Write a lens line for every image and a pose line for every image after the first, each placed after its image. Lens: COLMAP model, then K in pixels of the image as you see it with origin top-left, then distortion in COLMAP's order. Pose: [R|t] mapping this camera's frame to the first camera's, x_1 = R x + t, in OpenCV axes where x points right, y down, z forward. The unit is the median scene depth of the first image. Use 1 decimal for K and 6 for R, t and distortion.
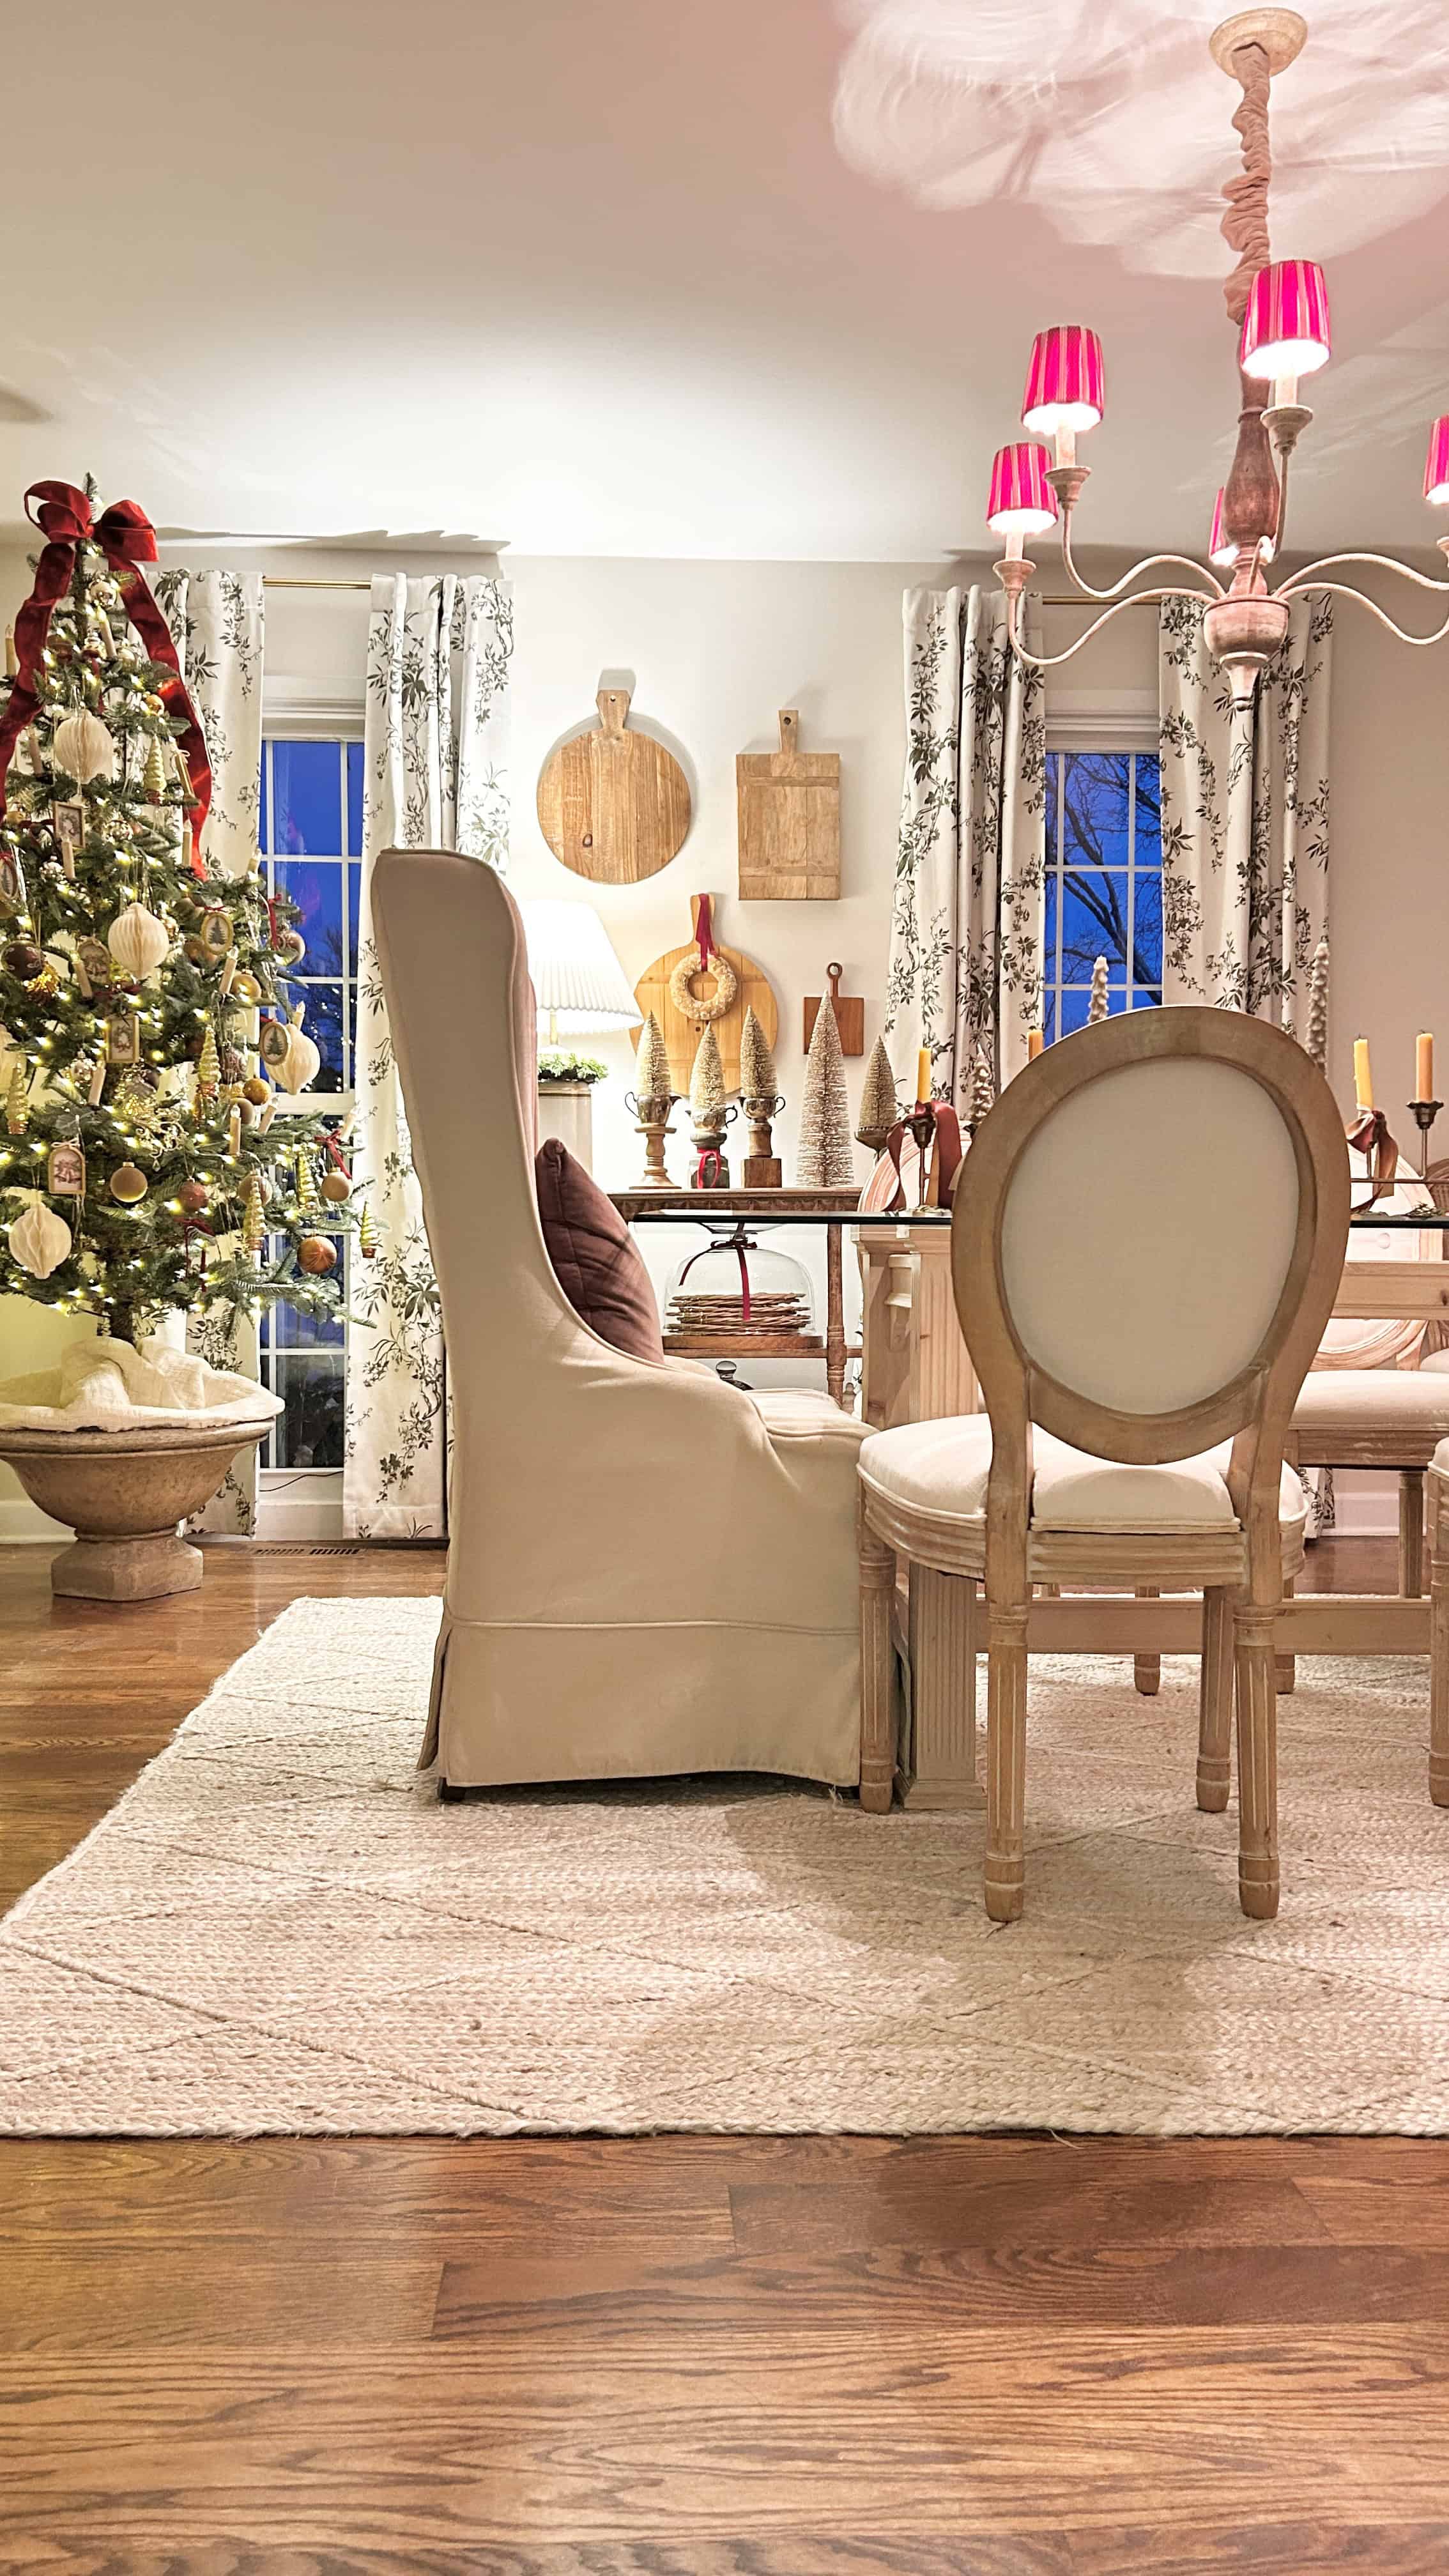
lens RADIAL K [[1929.8, 0, 705.5], [0, 1929.8, 1278.7], [0, 0, 1]] dist [0.076555, -0.083370]
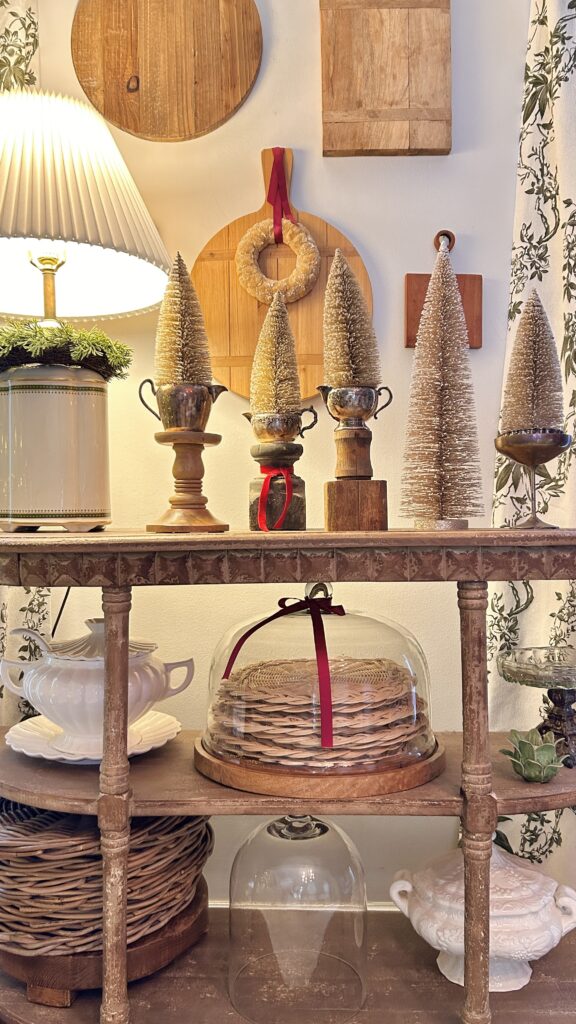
lens RADIAL K [[767.1, 0, 283.1], [0, 767.1, 518.4], [0, 0, 1]] dist [0.076555, -0.083370]
pose [[0.998028, -0.002438, -0.062716, 0.021074], [0.002032, 0.999977, -0.006534, -0.045021], [0.062731, 0.006393, 0.998010, 0.696774]]
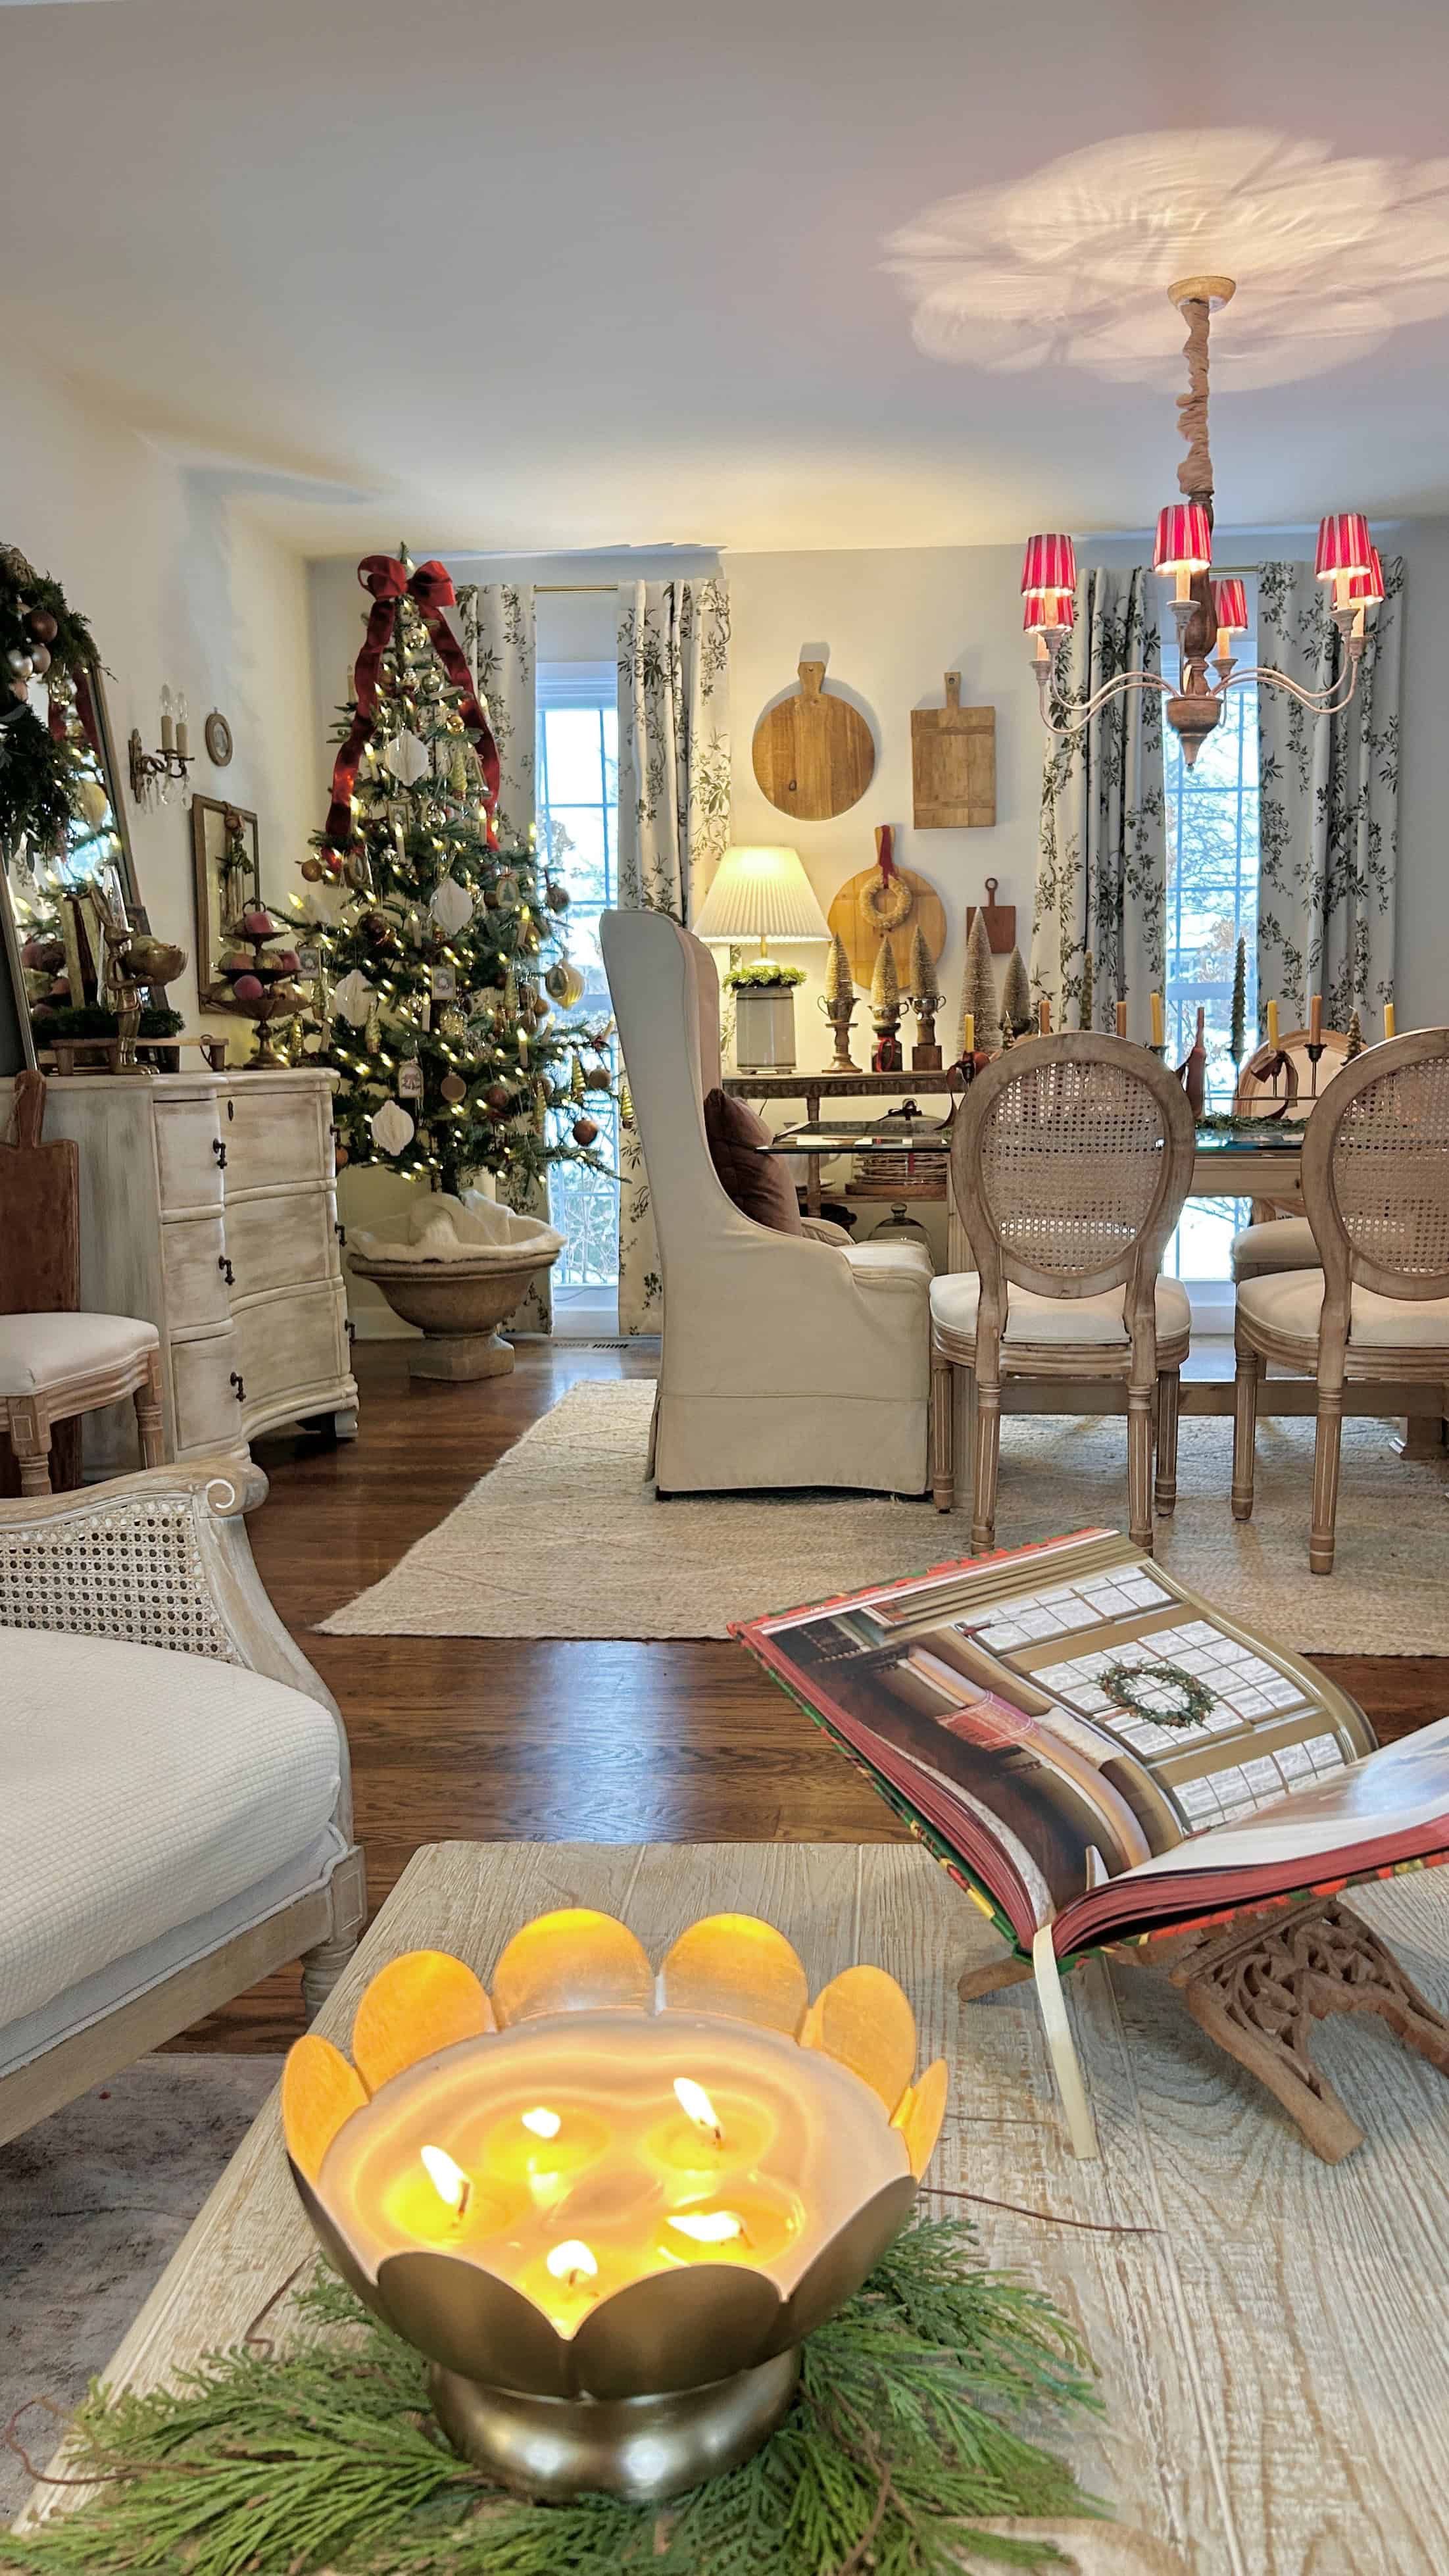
lens RADIAL K [[1929.6, 0, 793.8], [0, 1929.6, 1299.0], [0, 0, 1]] dist [0.076555, -0.083370]
pose [[0.993817, -0.003277, -0.110986, 0.080084], [0.016409, 0.992924, 0.117616, -0.044149], [0.109815, -0.118710, 0.986838, -0.287105]]
